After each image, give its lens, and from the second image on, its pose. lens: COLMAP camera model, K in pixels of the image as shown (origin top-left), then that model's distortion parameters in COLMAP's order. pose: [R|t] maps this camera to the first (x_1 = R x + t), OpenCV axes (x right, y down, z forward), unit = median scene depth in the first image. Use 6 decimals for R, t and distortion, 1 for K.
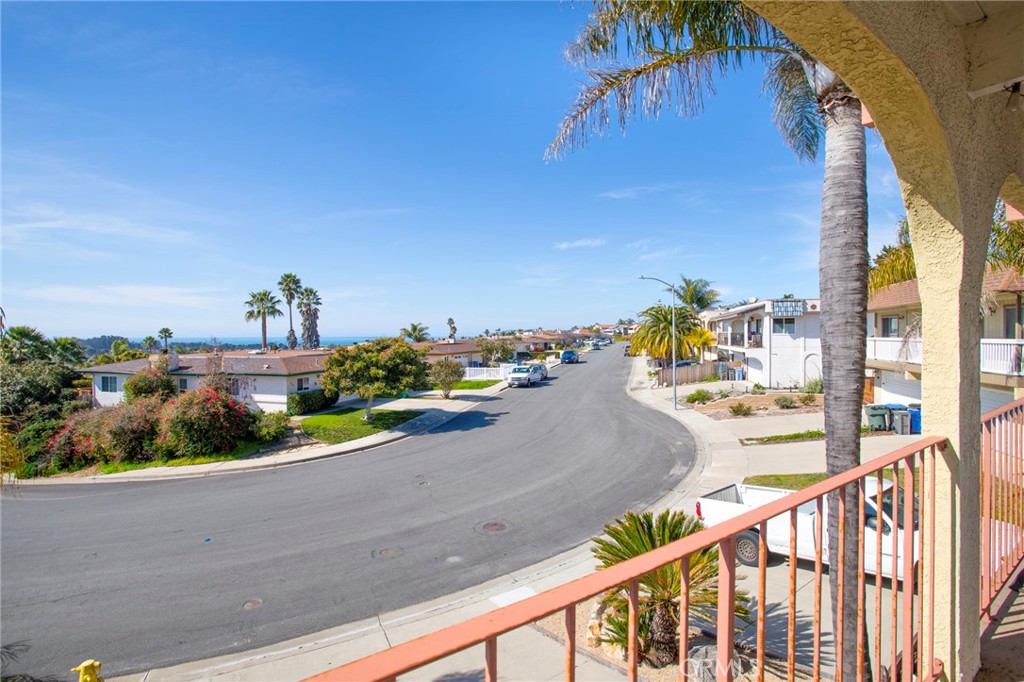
lens RADIAL K [[522.3, 0, 506.3], [0, 522.3, 339.1], [0, 0, 1]] dist [-0.032303, 0.001701]
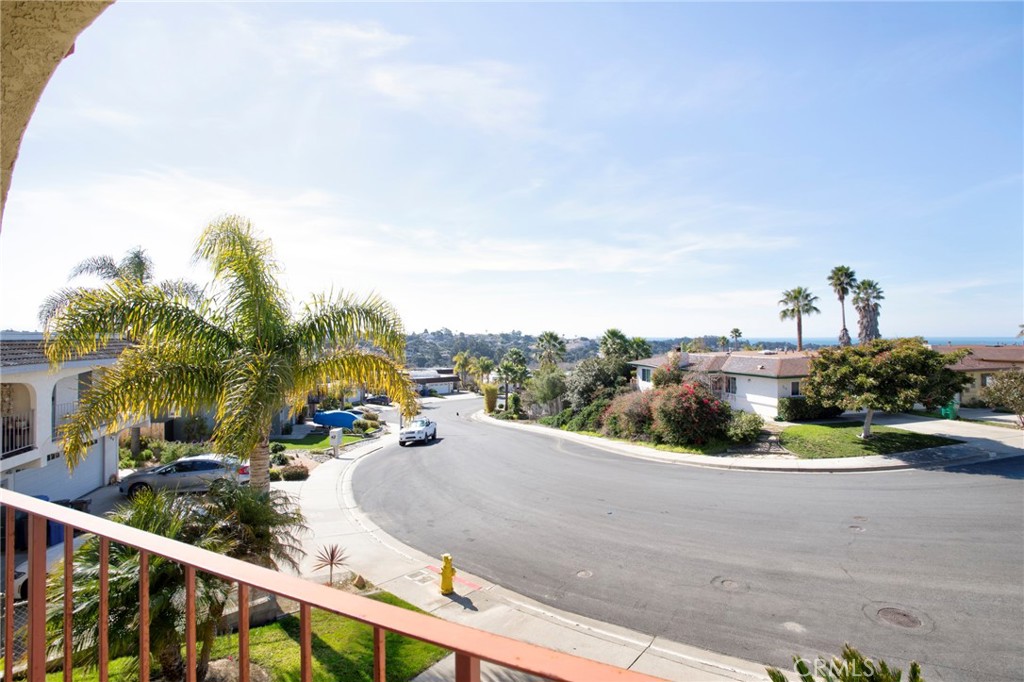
lens RADIAL K [[522.3, 0, 508.0], [0, 522.3, 340.0], [0, 0, 1]] dist [-0.032303, 0.001701]
pose [[0.481315, 0.005849, -0.876528, 0.163640], [-0.004055, 0.999982, 0.004446, 0.000035], [0.876538, 0.001414, 0.481330, 0.122624]]
